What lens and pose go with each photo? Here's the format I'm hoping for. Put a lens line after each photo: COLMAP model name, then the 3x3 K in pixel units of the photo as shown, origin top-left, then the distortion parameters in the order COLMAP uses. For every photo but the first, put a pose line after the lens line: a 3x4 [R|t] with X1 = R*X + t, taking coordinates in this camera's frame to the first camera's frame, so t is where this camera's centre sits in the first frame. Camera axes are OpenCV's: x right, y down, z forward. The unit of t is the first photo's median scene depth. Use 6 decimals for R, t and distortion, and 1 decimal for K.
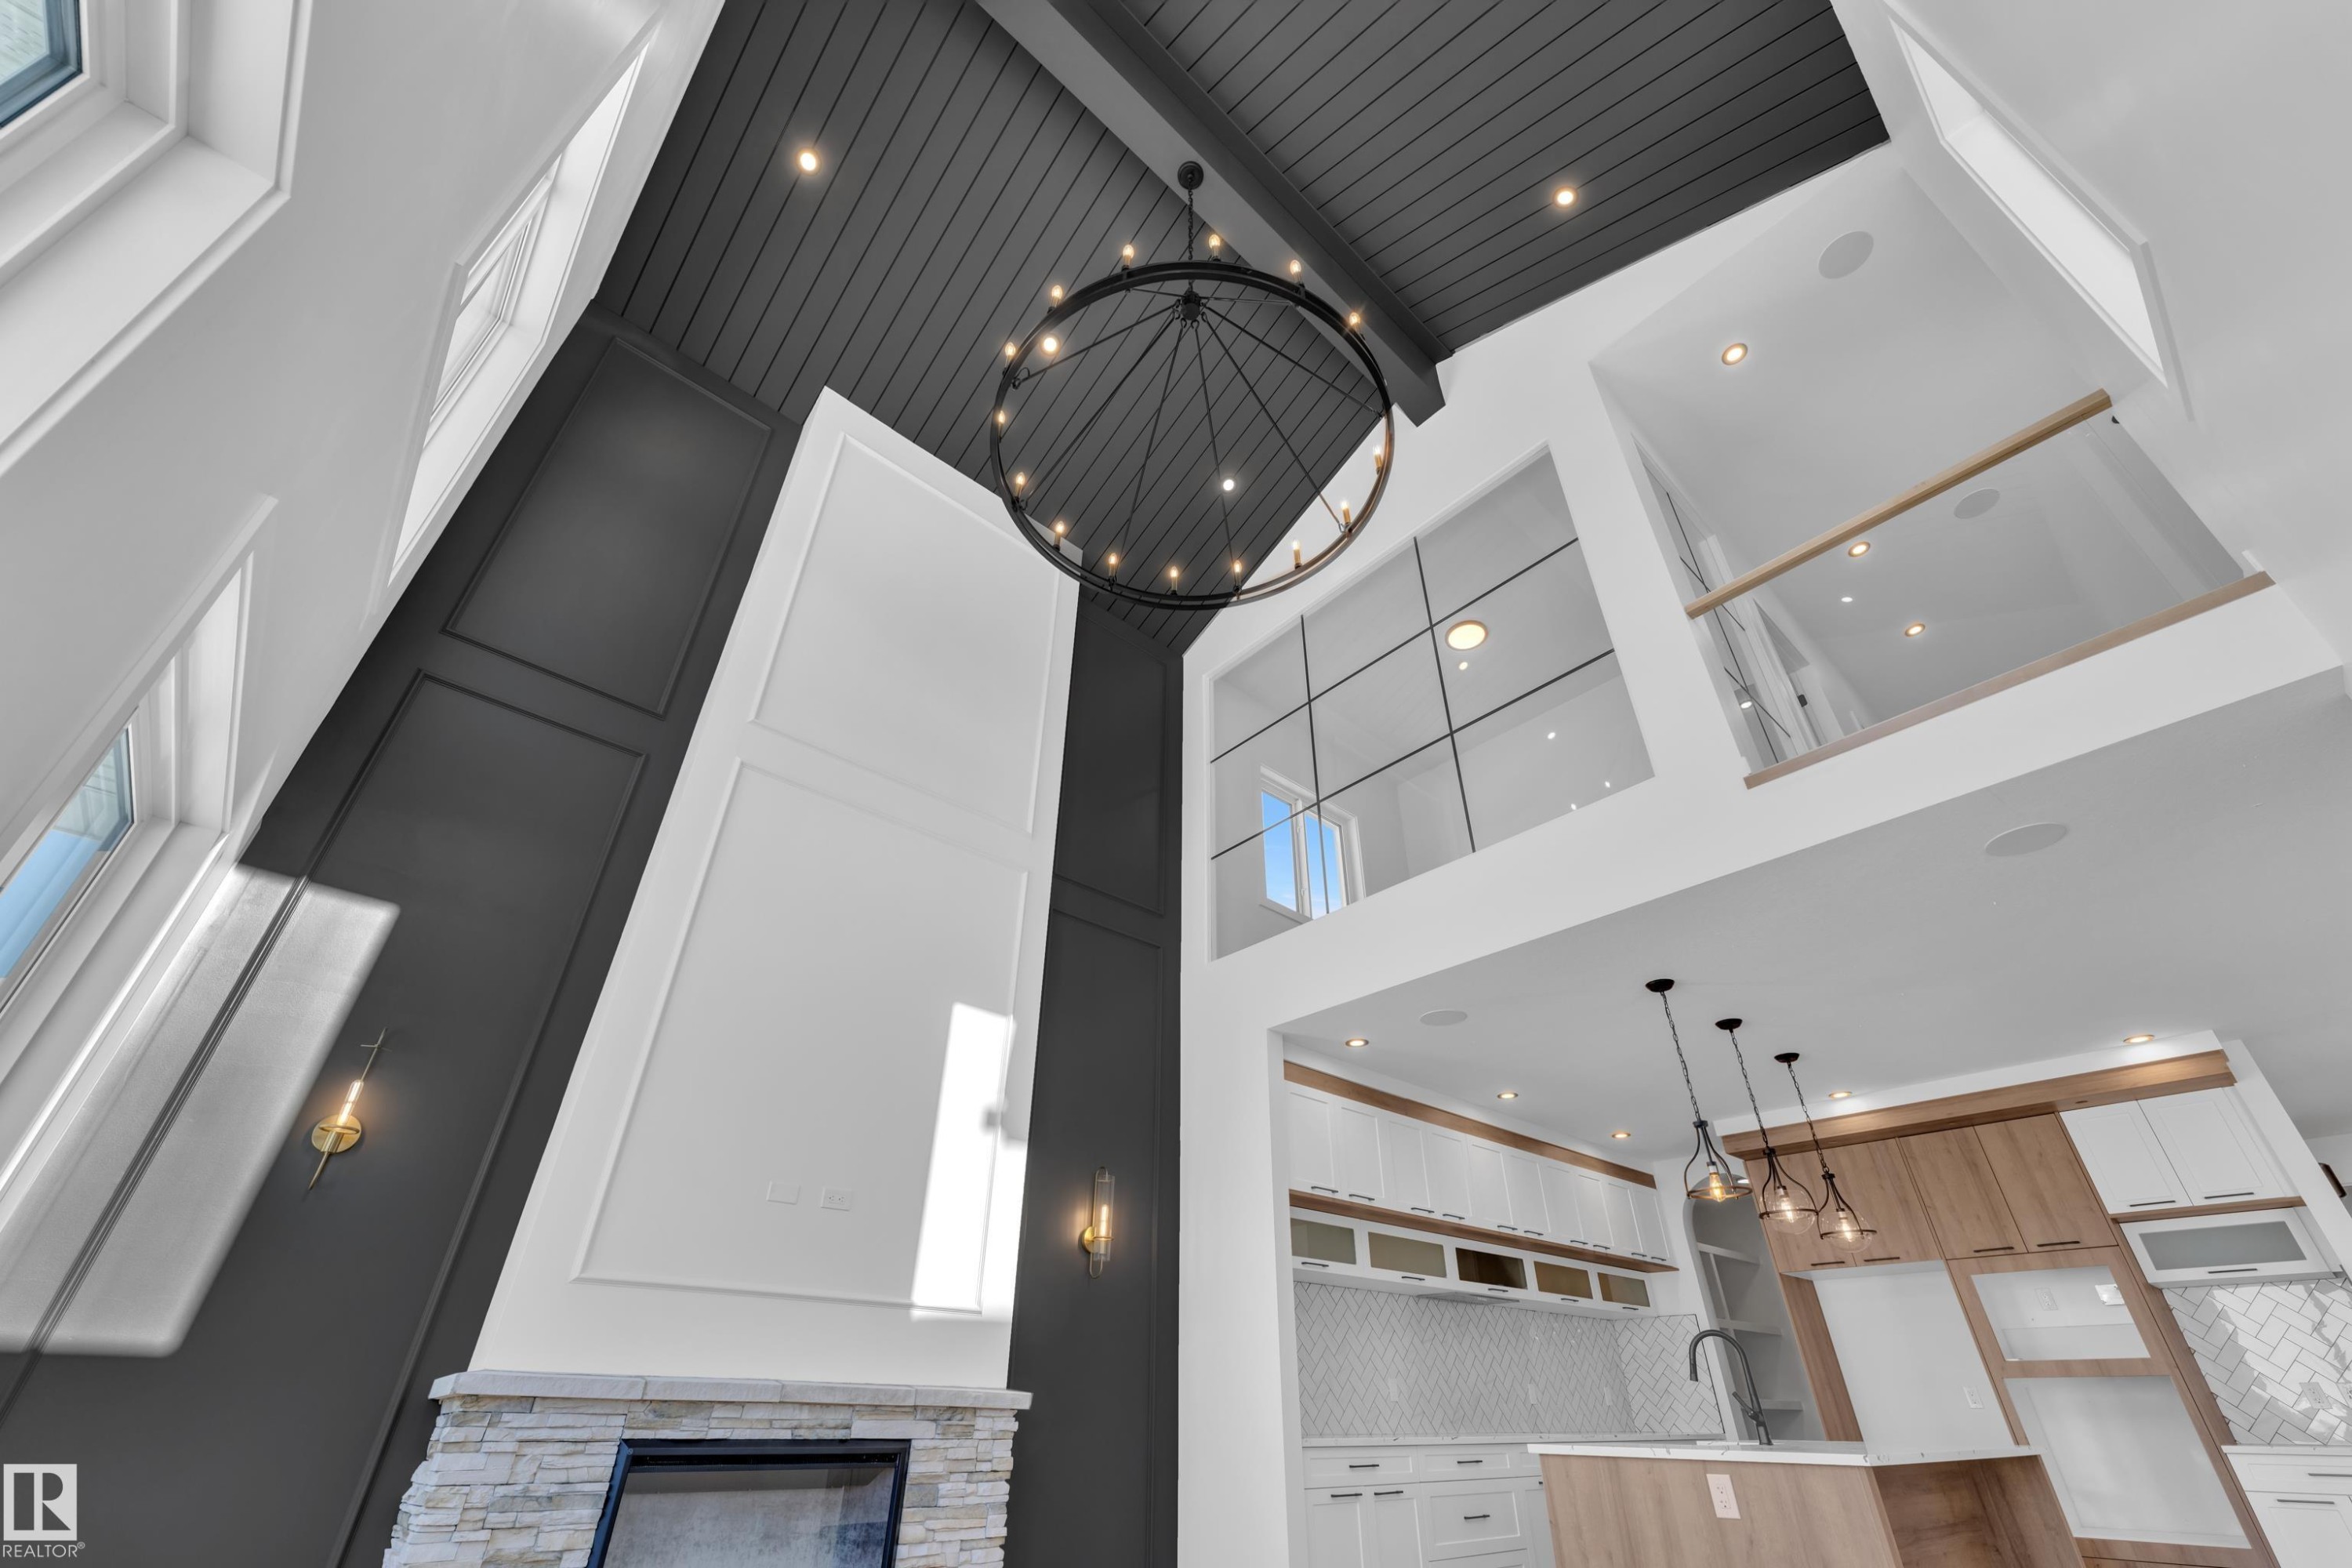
lens RADIAL K [[955.2, 0, 1180.0], [0, 955.2, 777.4], [0, 0, 1]] dist [-0.001935, -0.000268]
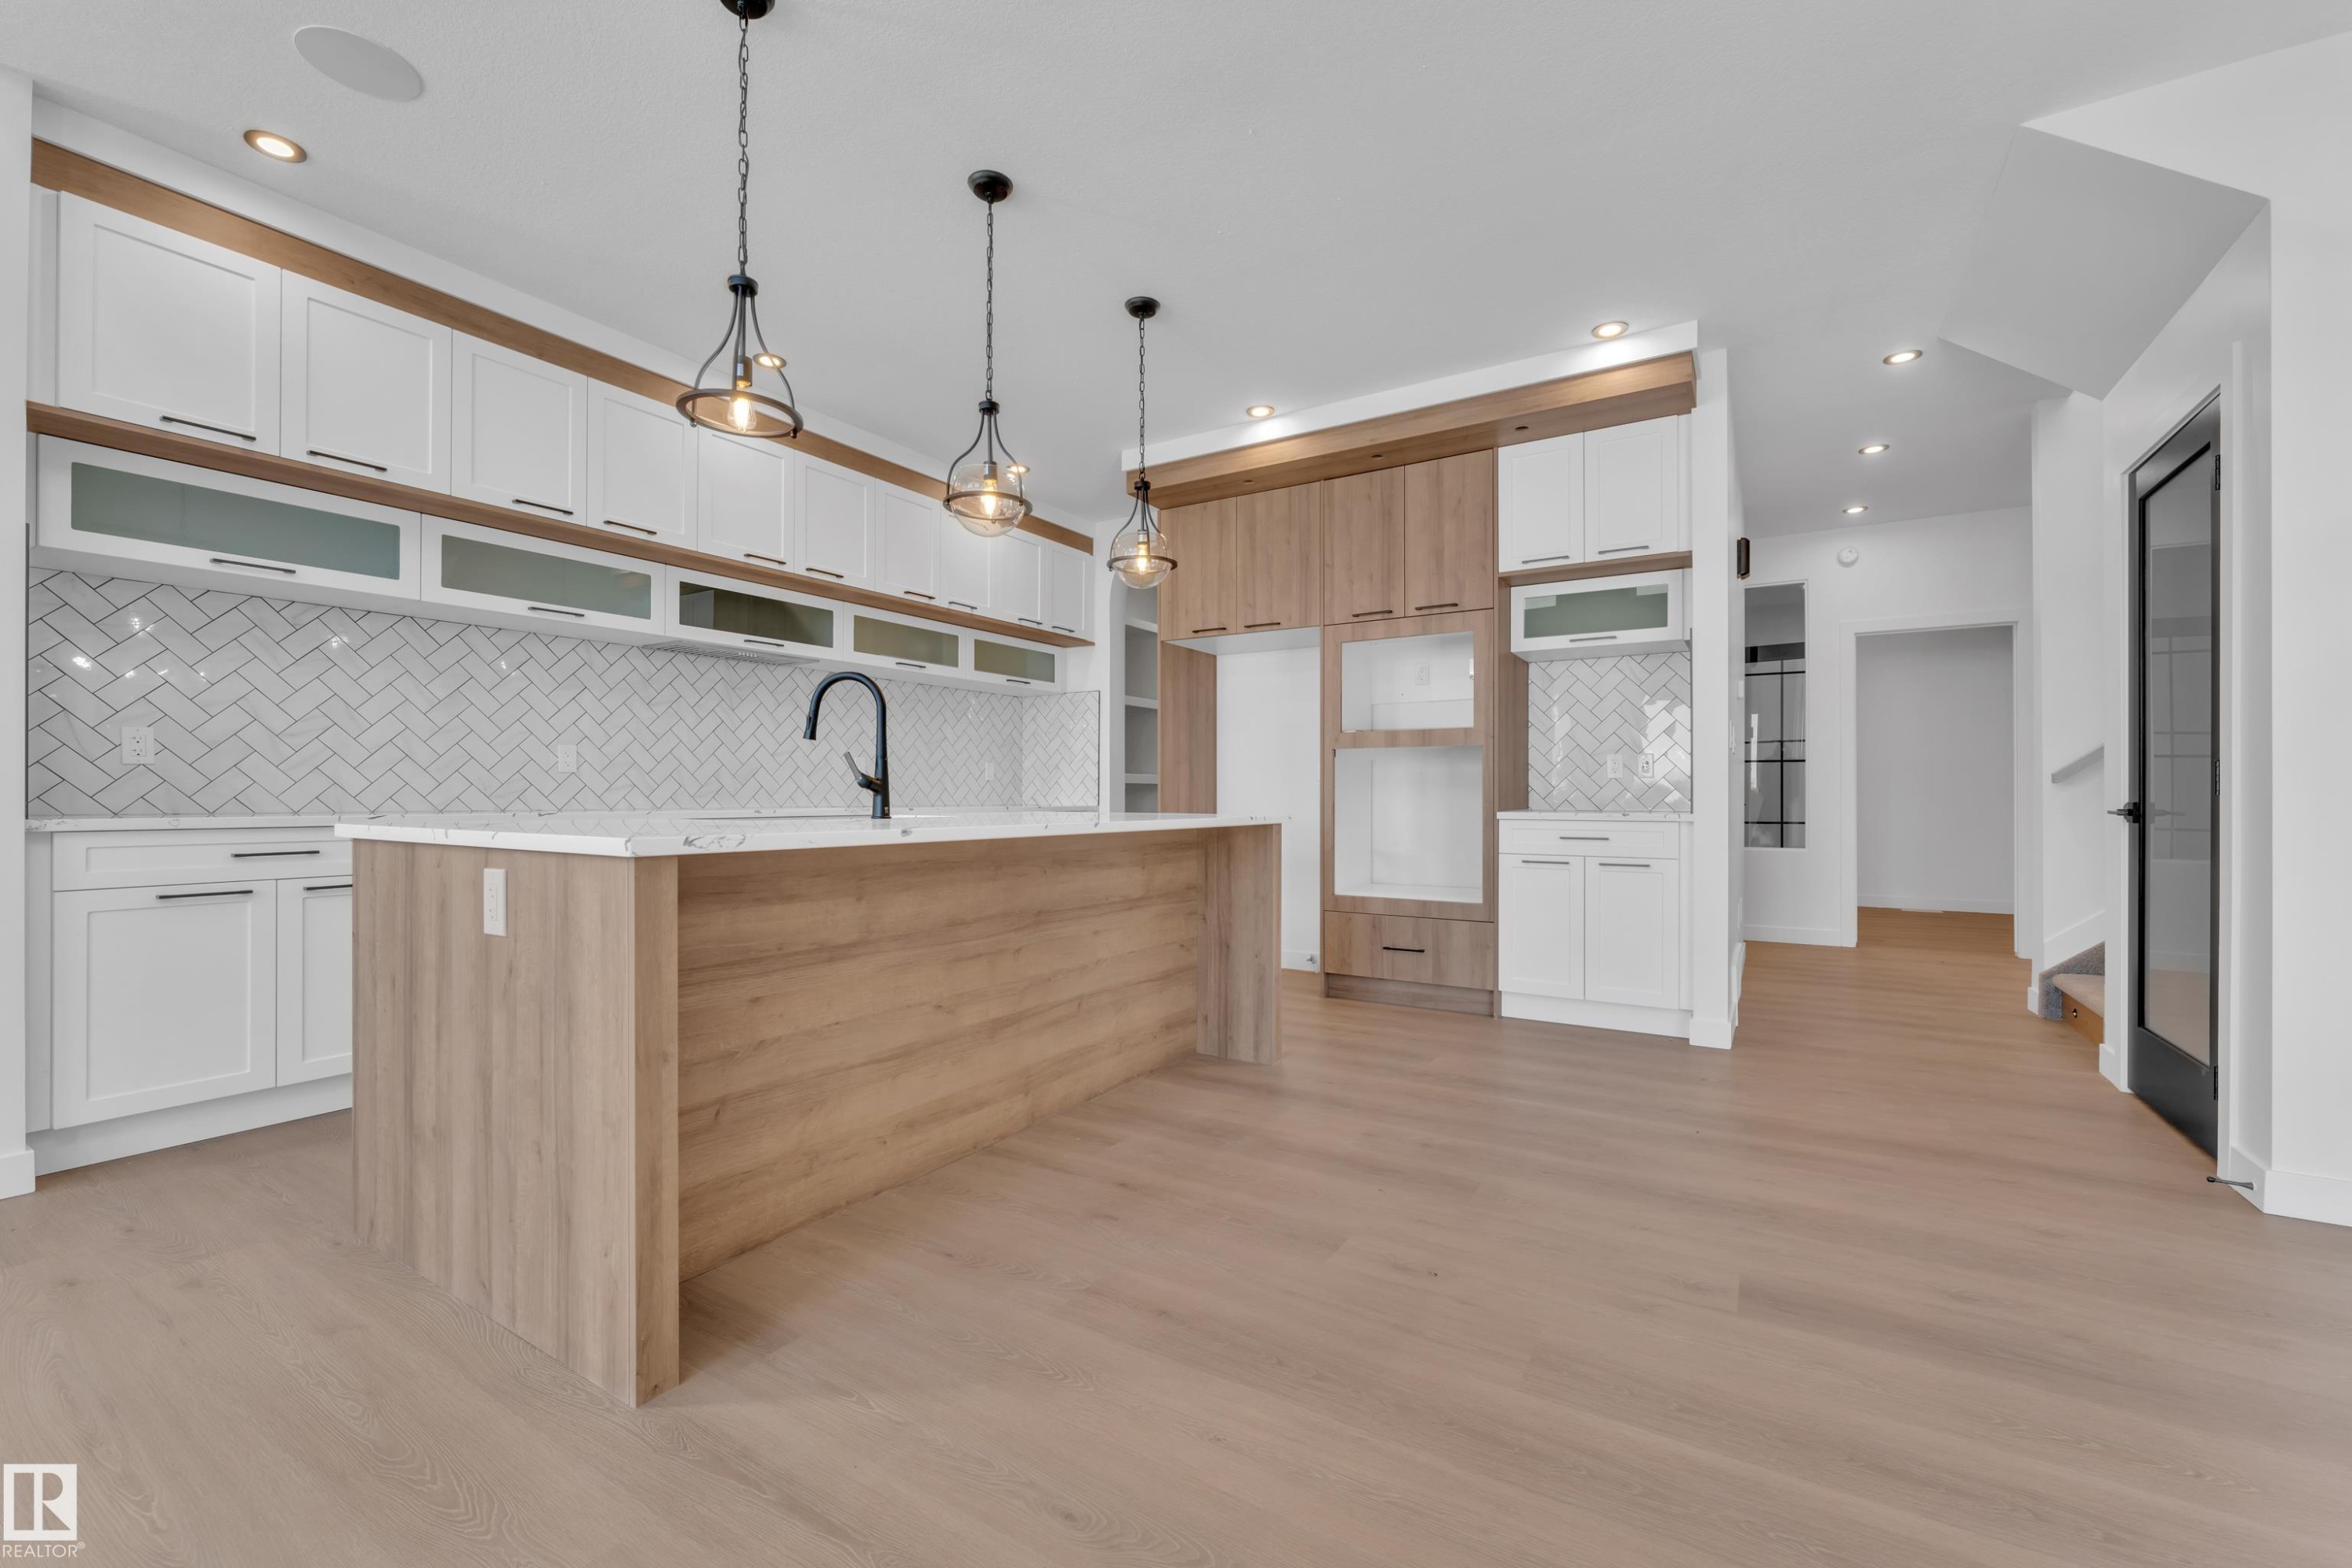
lens RADIAL K [[955.2, 0, 1183.9], [0, 955.2, 782.6], [0, 0, 1]] dist [-0.001935, -0.000268]
pose [[0.957523, -0.003208, 0.288340, 0.450621], [-0.154064, 0.839562, 0.520961, 0.211146], [-0.243750, -0.543255, 0.803405, 0.300208]]
